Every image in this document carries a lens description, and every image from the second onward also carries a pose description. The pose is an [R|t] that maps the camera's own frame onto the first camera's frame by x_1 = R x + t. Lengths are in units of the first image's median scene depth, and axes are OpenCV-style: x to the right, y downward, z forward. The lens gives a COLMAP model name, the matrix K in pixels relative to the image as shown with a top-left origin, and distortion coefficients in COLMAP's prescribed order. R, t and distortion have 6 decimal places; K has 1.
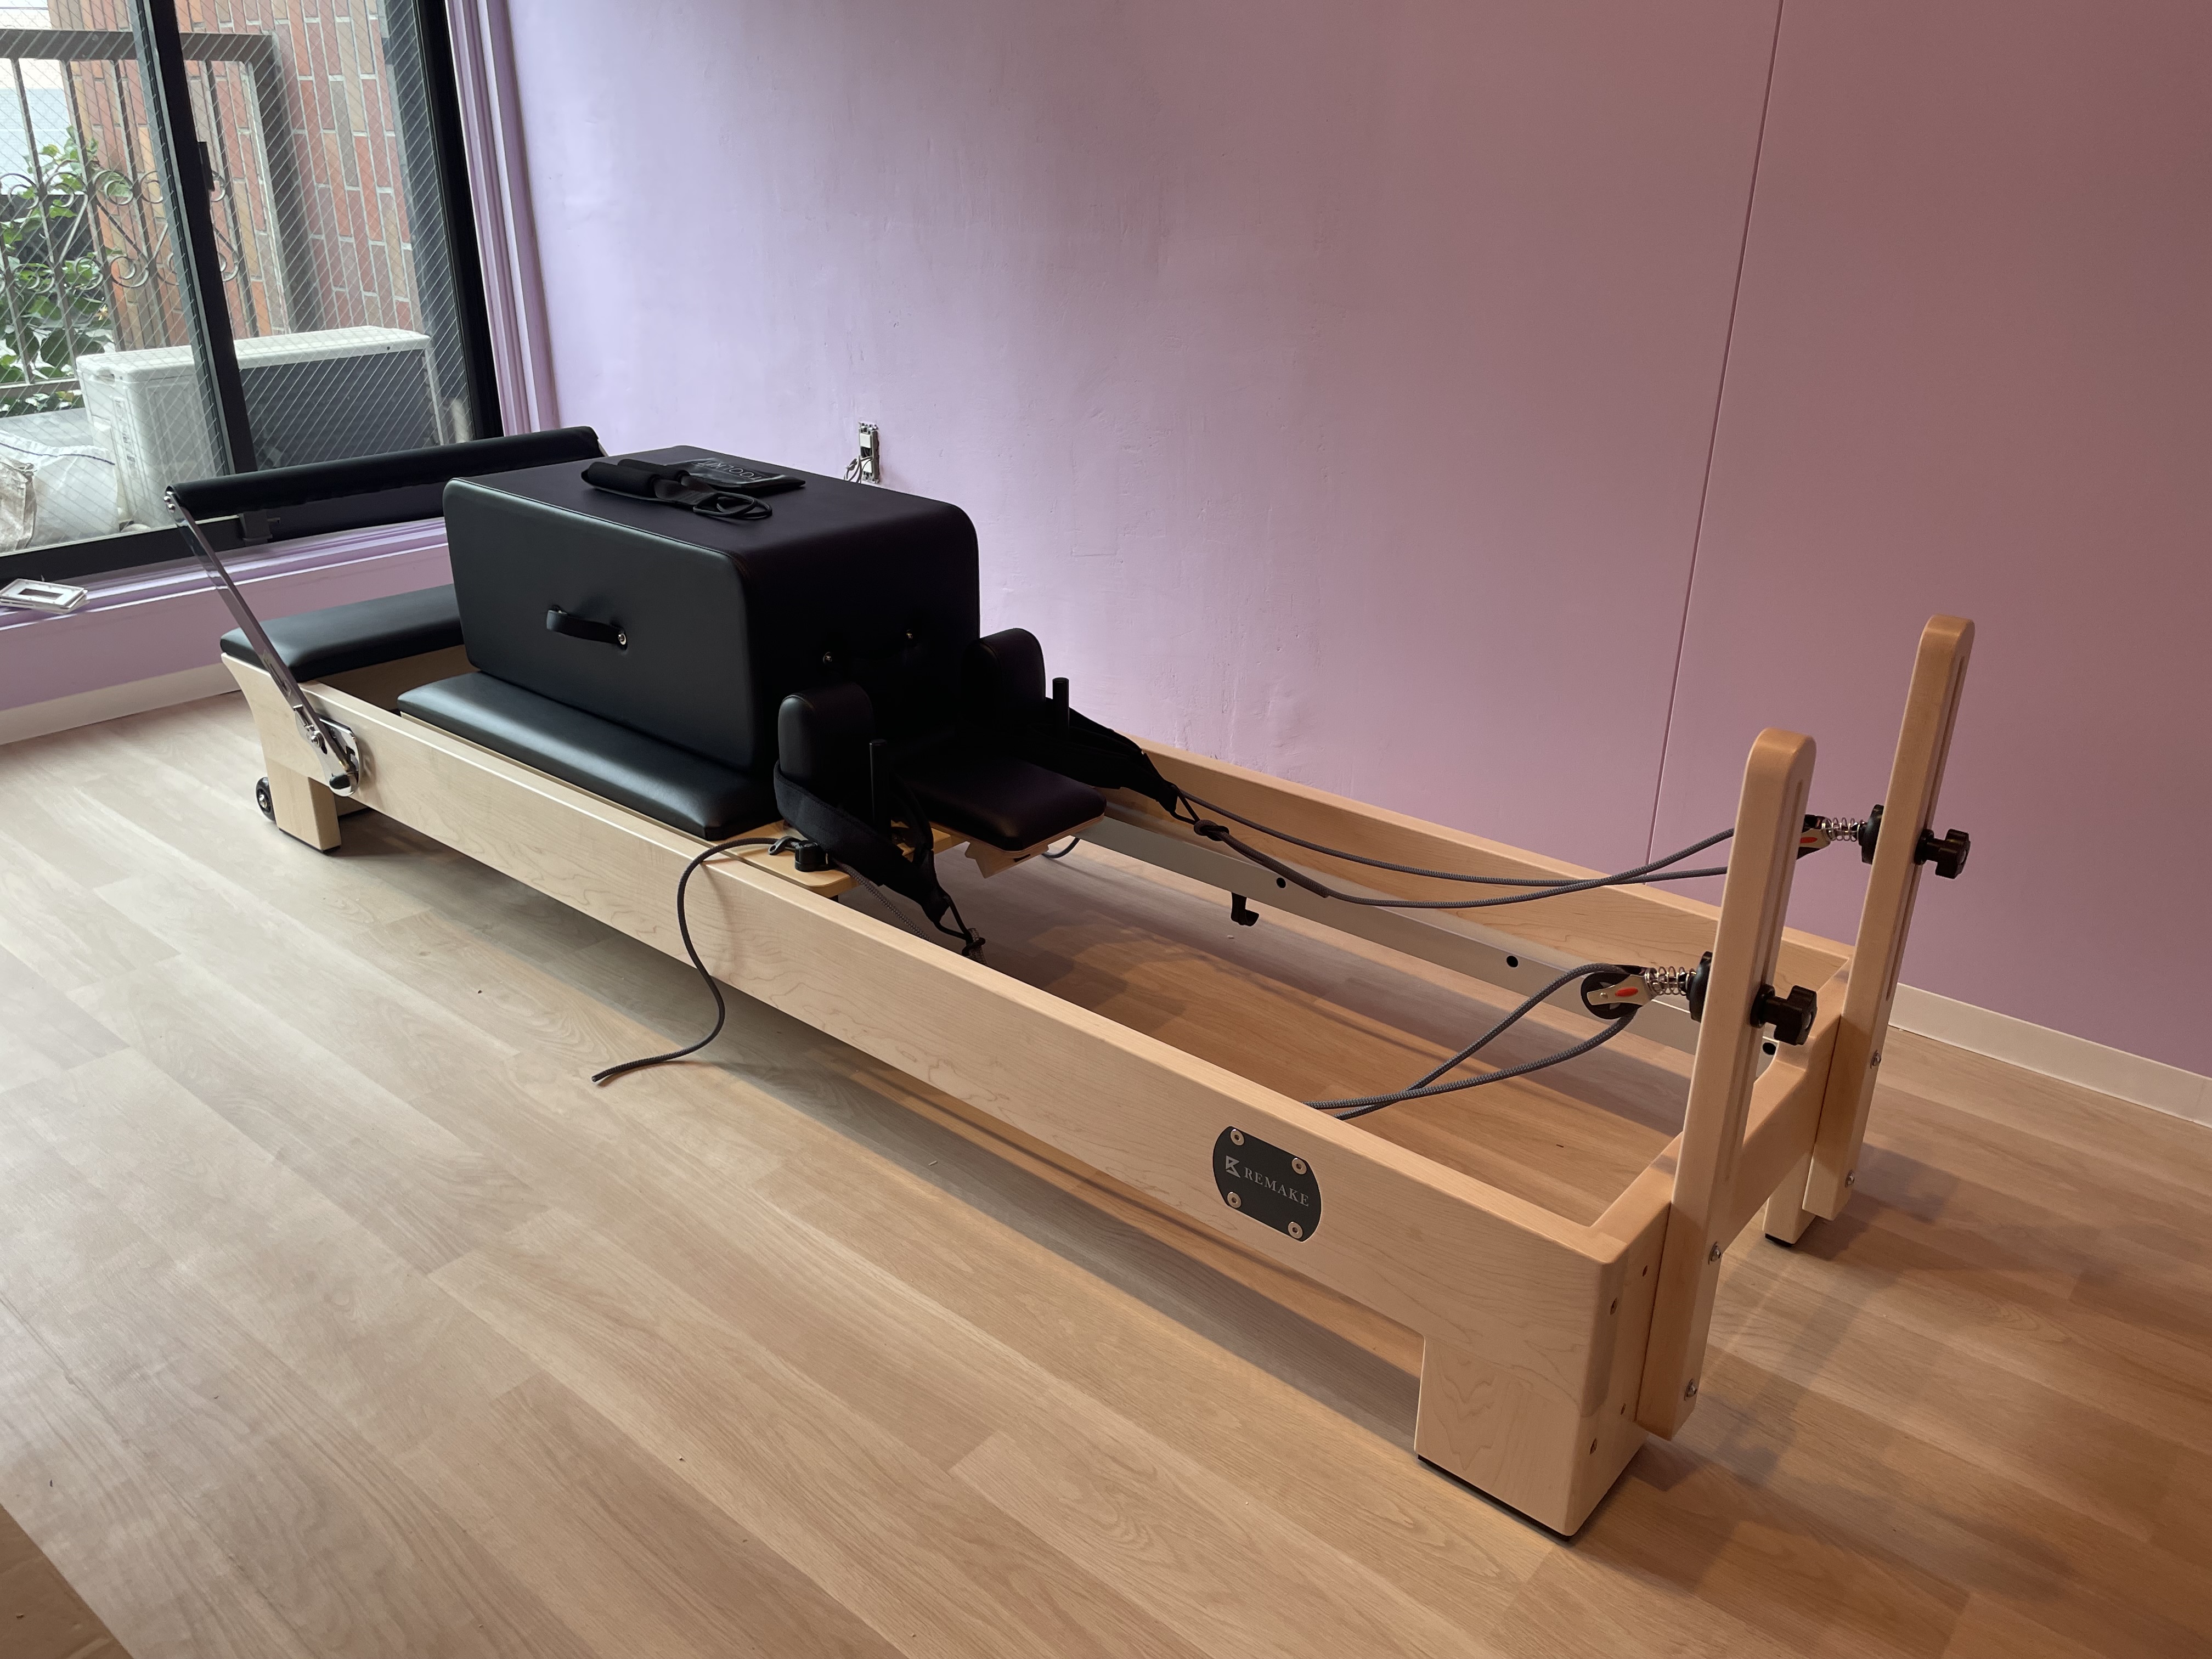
lens RADIAL K [[1681.2, 0, 1105.3], [0, 1681.2, 825.6], [0, 0, 1]] dist [0.030343, -0.008477]
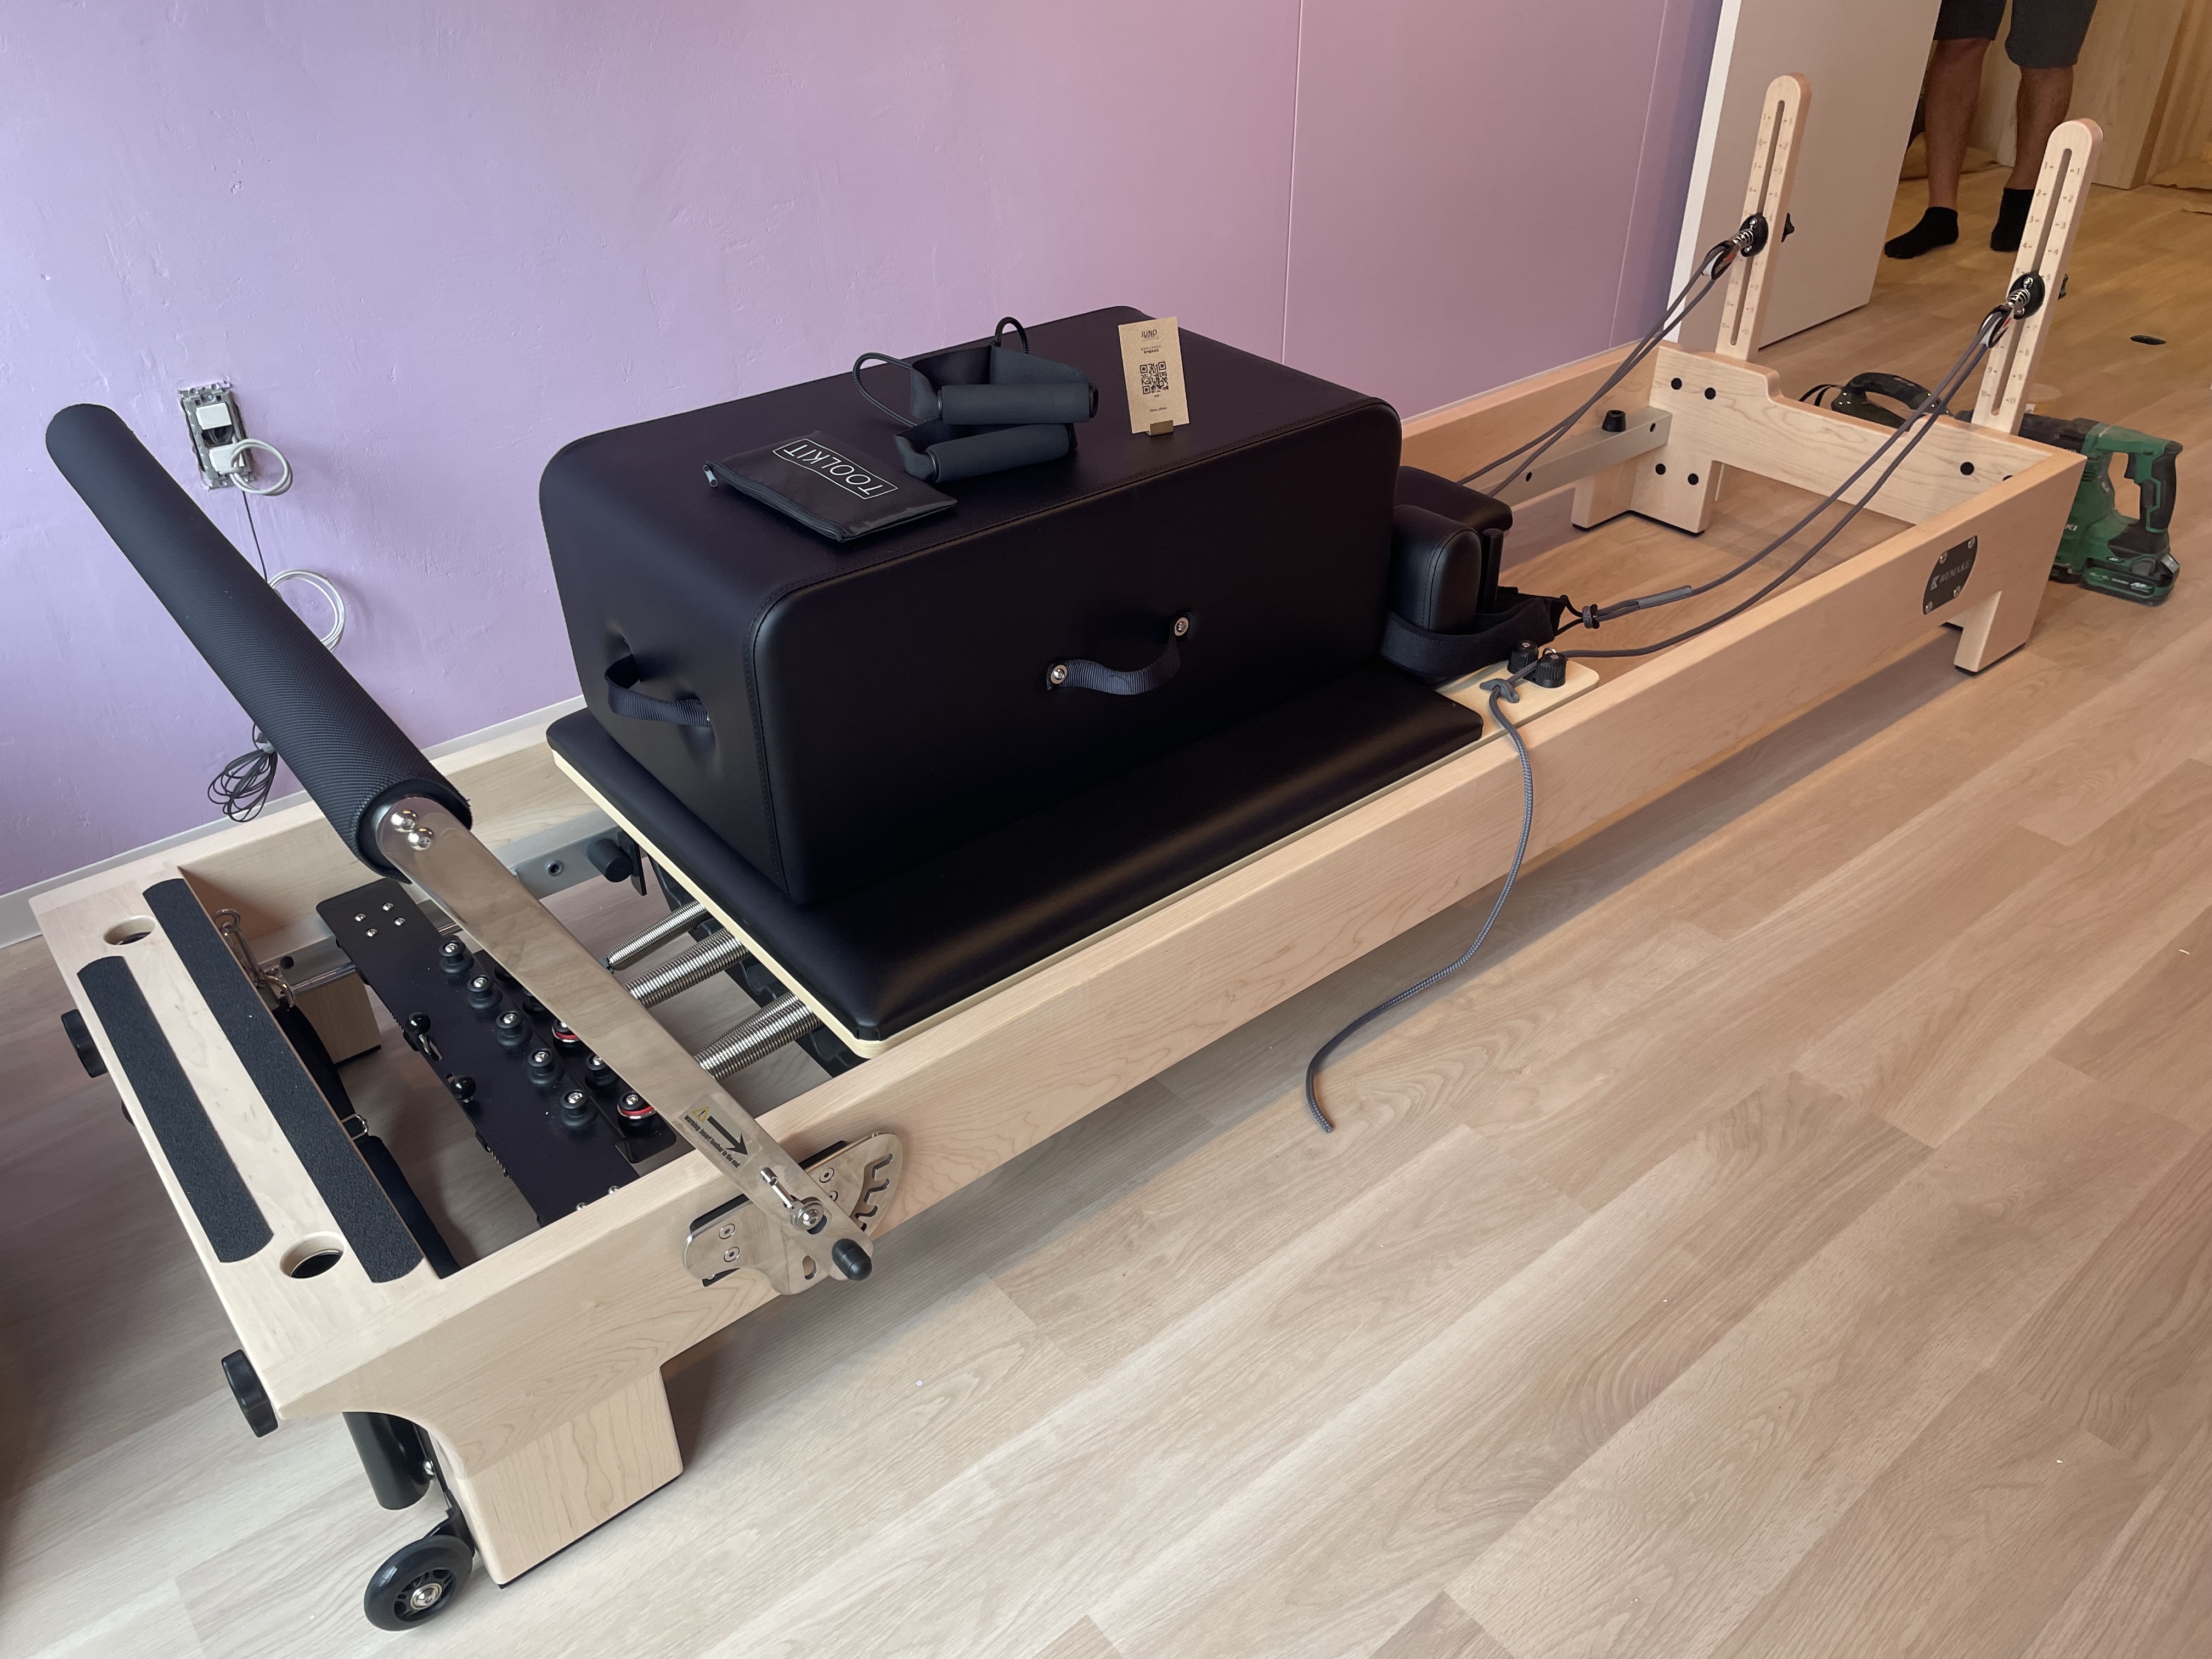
lens RADIAL K [[1681.2, 0, 1107.7], [0, 1681.2, 828.0], [0, 0, 1]] dist [0.030343, -0.008477]
pose [[0.177667, -0.561303, 0.808315, -1.136475], [0.390401, 0.794184, 0.465680, -0.488225], [-0.903339, 0.232831, 0.360234, 1.030639]]
